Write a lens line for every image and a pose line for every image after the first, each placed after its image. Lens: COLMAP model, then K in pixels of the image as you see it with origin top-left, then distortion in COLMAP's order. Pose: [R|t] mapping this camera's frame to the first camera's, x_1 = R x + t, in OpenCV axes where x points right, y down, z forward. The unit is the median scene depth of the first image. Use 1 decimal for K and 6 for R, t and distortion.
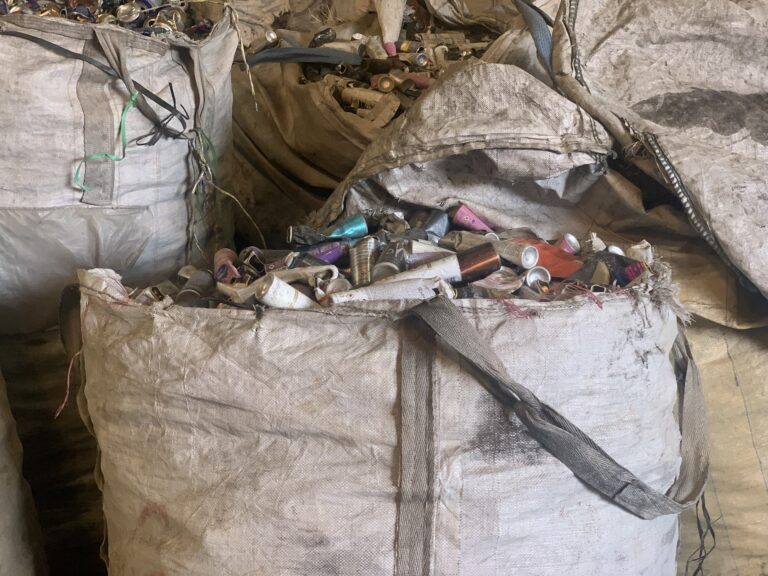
lens RADIAL K [[1151.4, 0, 383.9], [0, 1151.4, 271.1], [0, 0, 1]] dist [0.035793, -0.020839]
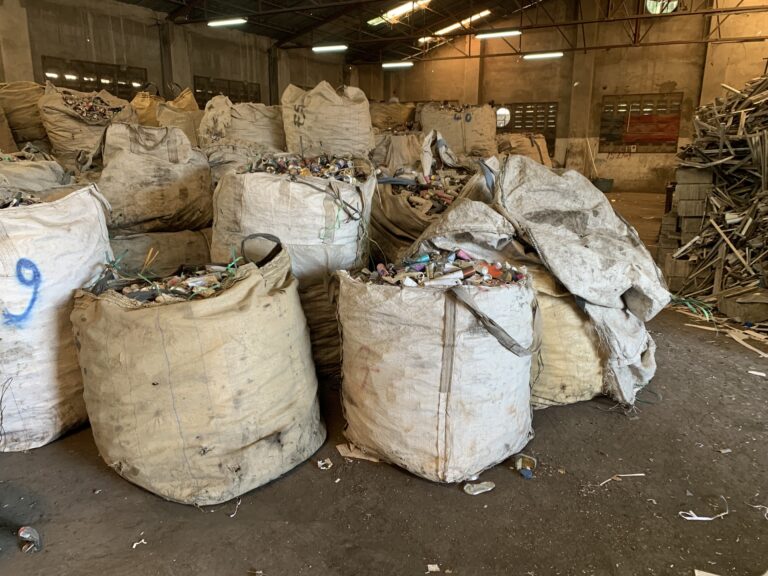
lens RADIAL K [[576.6, 0, 384.0], [0, 576.6, 288.0], [0, 0, 1]] dist [0.088328, -0.131937]
pose [[0.999247, 0.032479, -0.021211, -0.088235], [-0.031313, 0.998094, 0.053179, -0.033241], [0.022898, -0.052474, 0.998360, -0.437467]]
